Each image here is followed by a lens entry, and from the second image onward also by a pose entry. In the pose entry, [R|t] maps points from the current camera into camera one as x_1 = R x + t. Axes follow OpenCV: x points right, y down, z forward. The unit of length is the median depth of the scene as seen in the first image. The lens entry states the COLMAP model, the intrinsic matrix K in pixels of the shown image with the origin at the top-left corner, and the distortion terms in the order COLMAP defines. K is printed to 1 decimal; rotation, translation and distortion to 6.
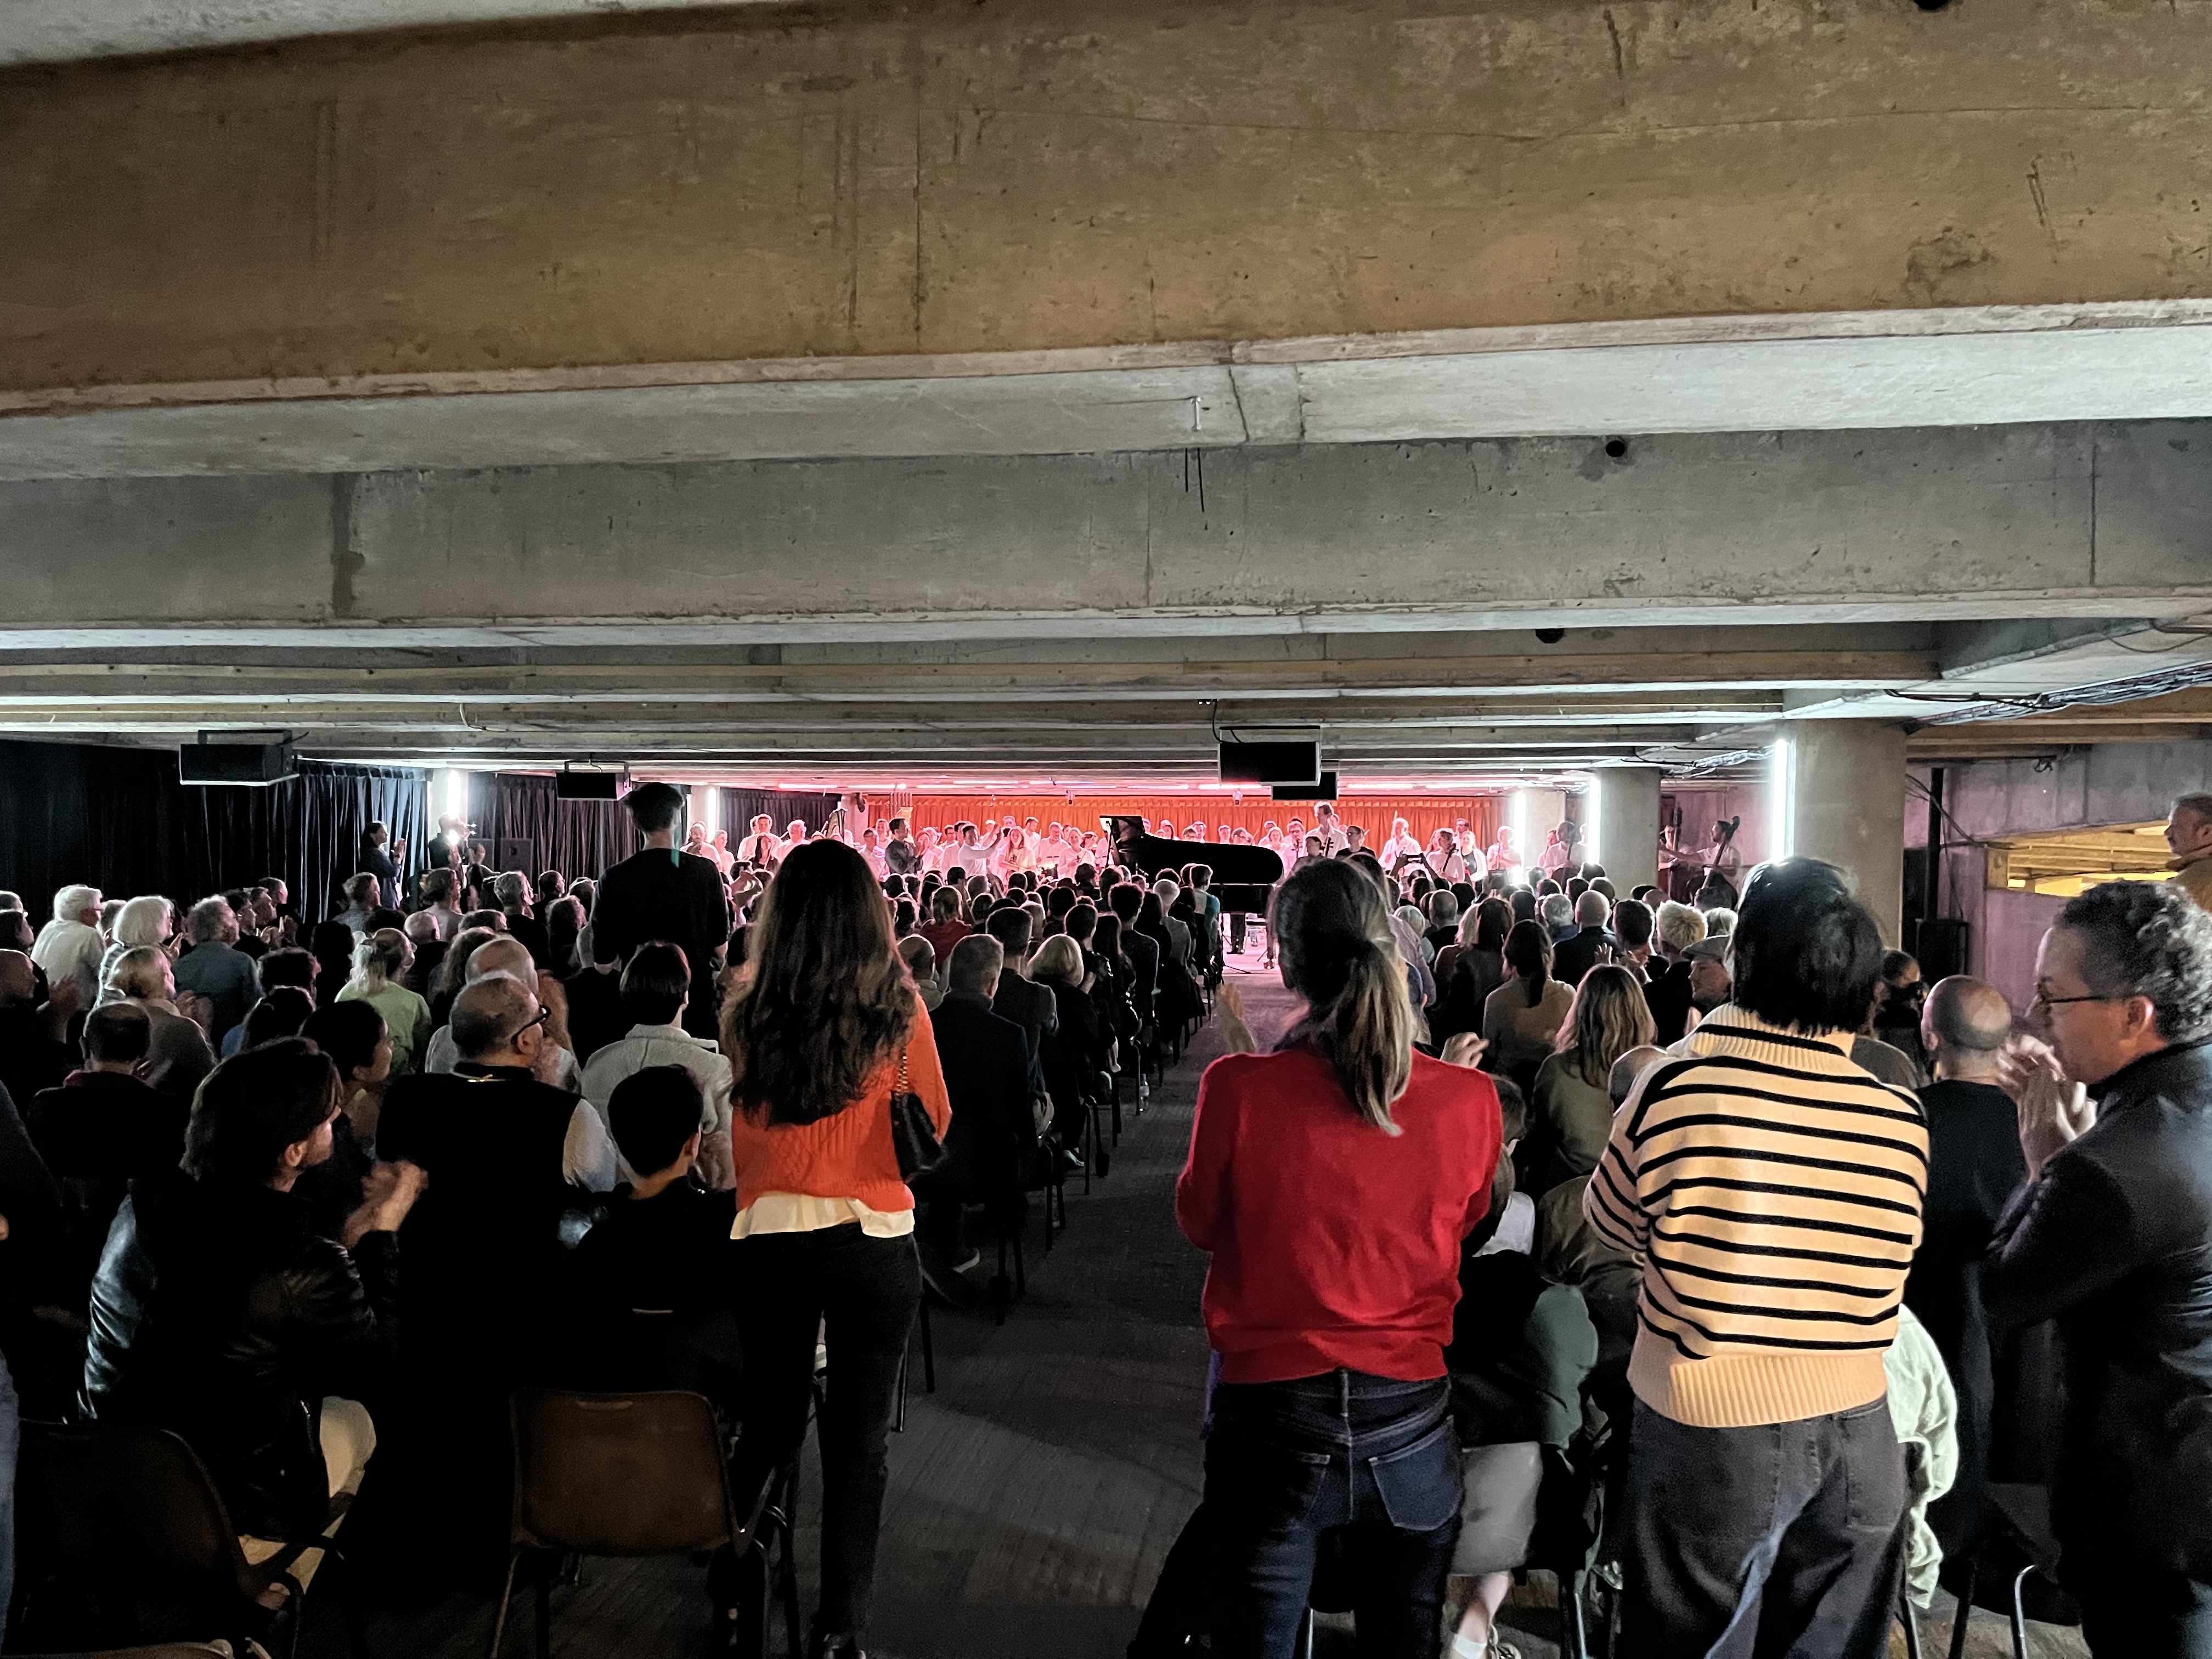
lens RADIAL K [[1686.0, 0, 1104.1], [0, 1686.0, 828.6], [0, 0, 1]] dist [0.034339, -0.044135]
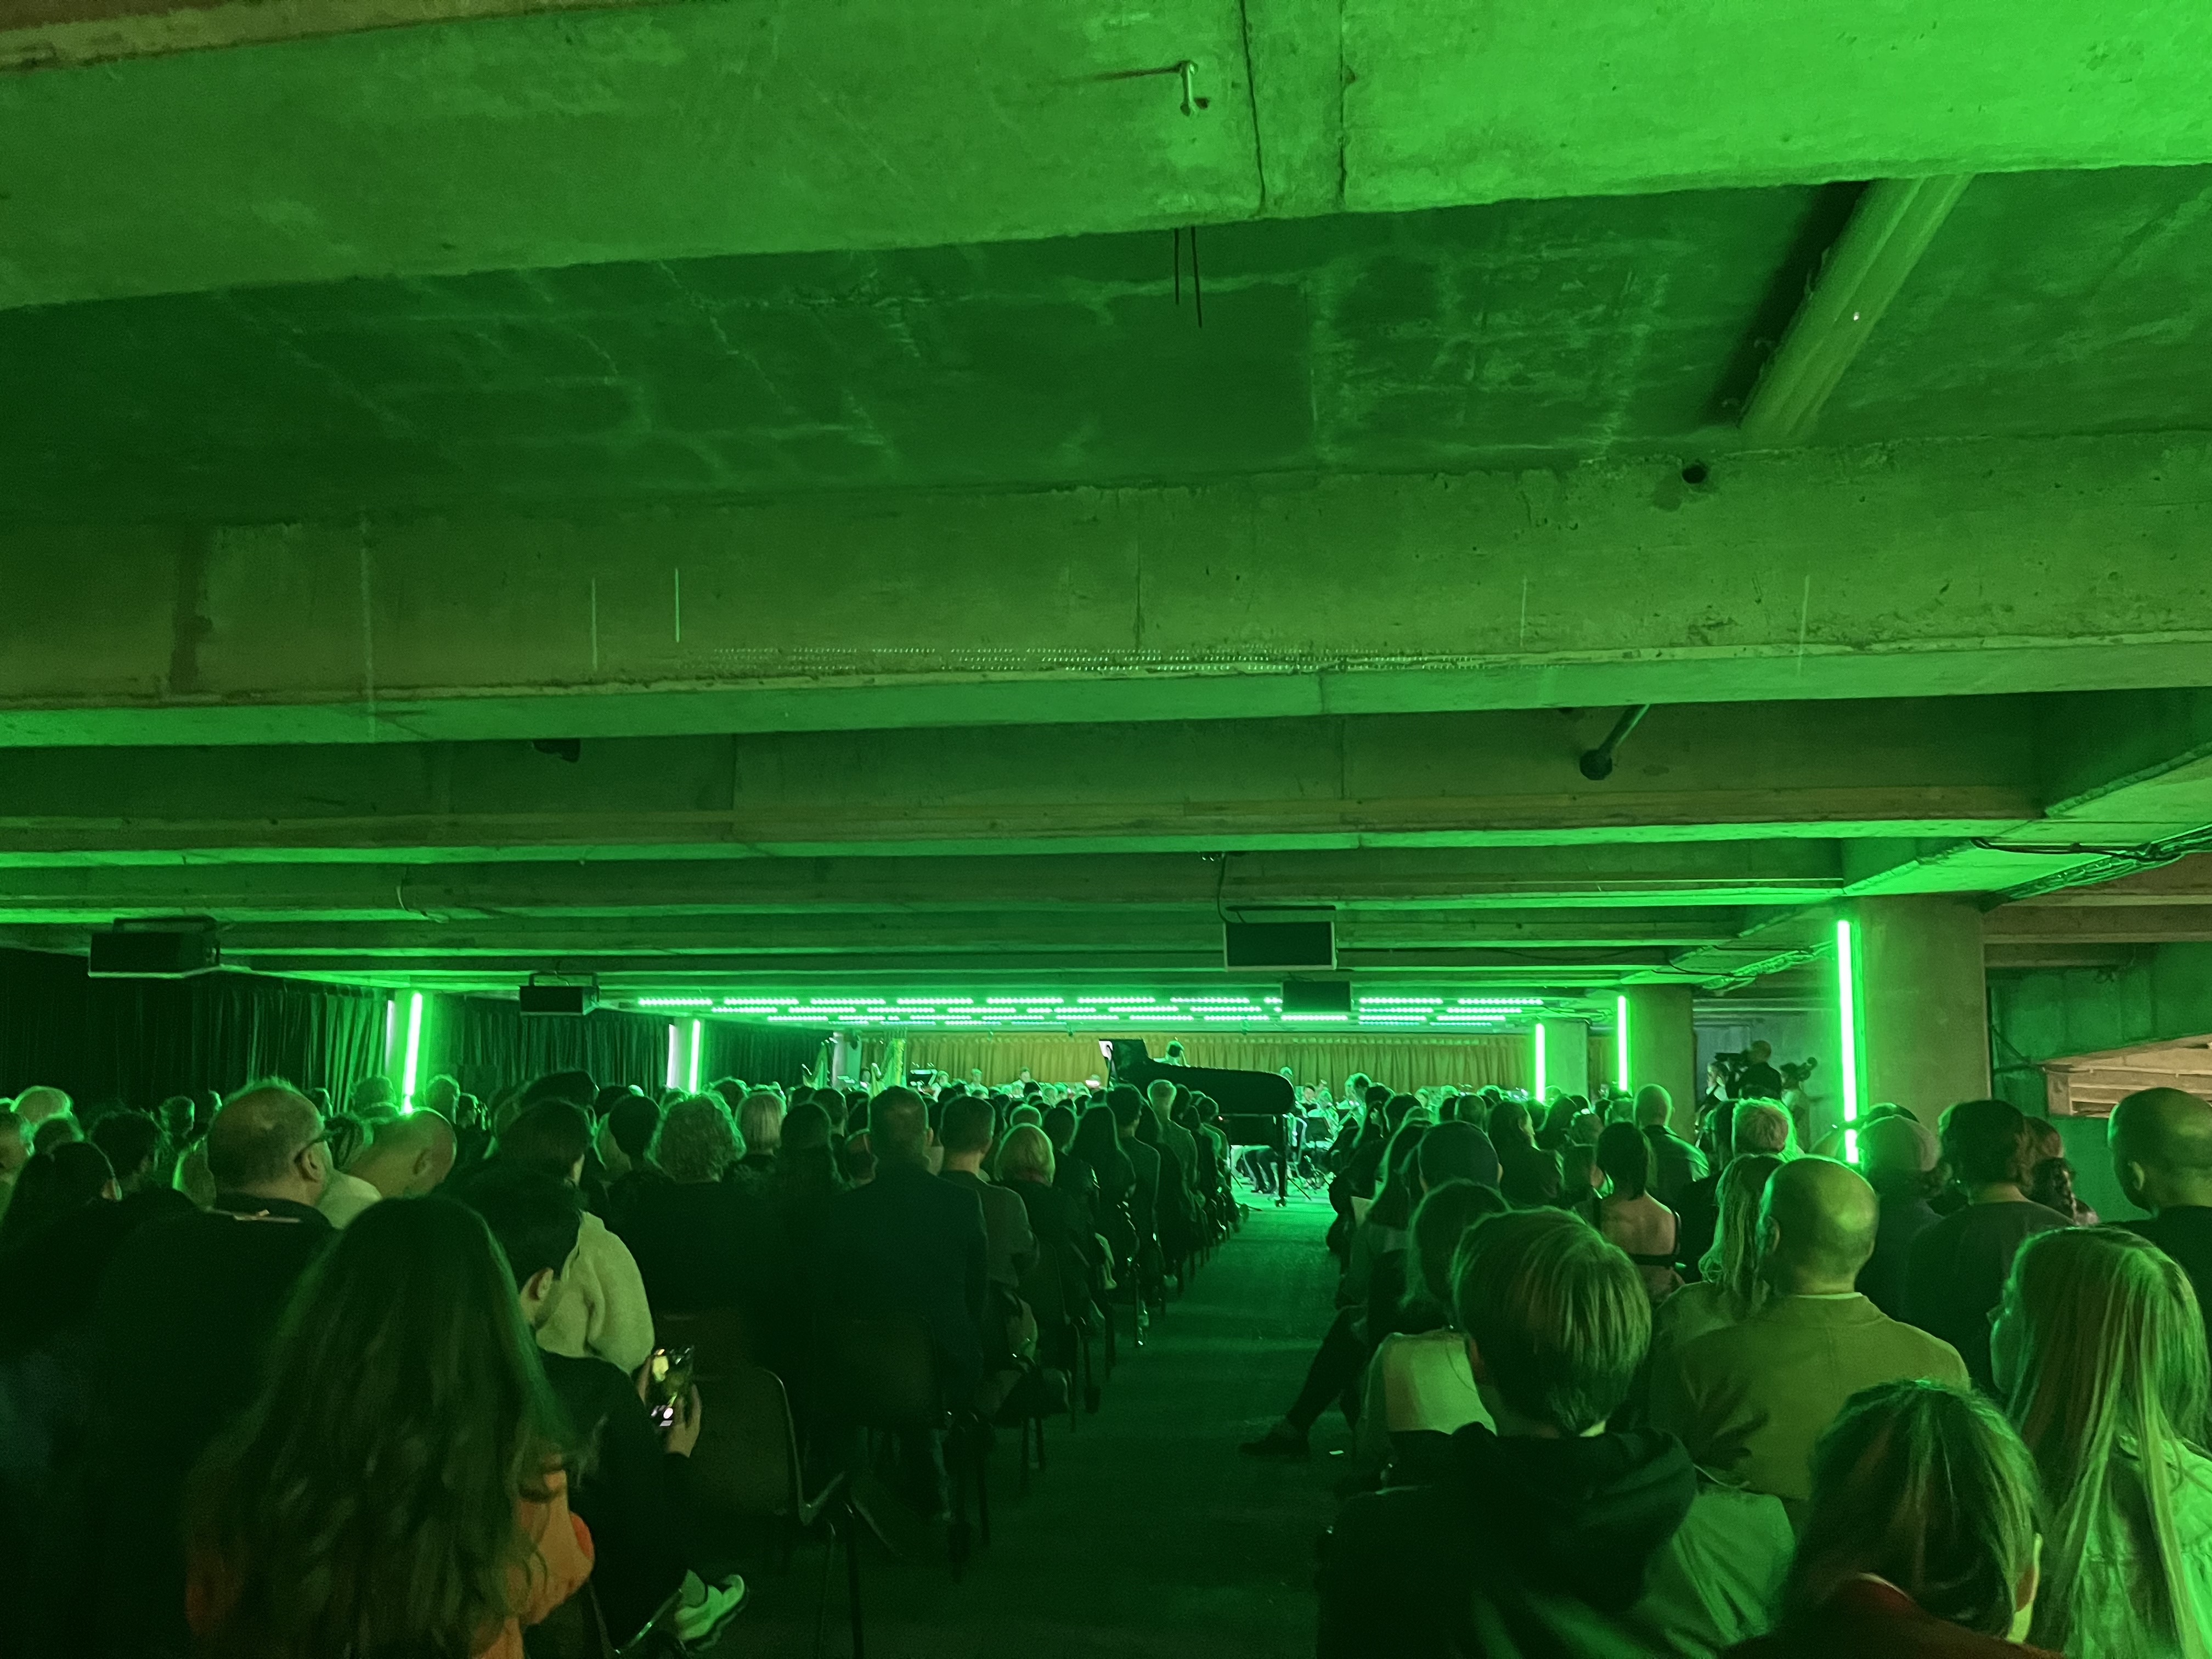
lens RADIAL K [[1686.0, 0, 1115.6], [0, 1686.0, 827.2], [0, 0, 1]] dist [0.034339, -0.044135]
pose [[0.999991, 0.002130, 0.003571, 0.008015], [-0.001563, 0.988386, -0.151956, 0.049394], [-0.003853, 0.151949, 0.988381, 0.126143]]
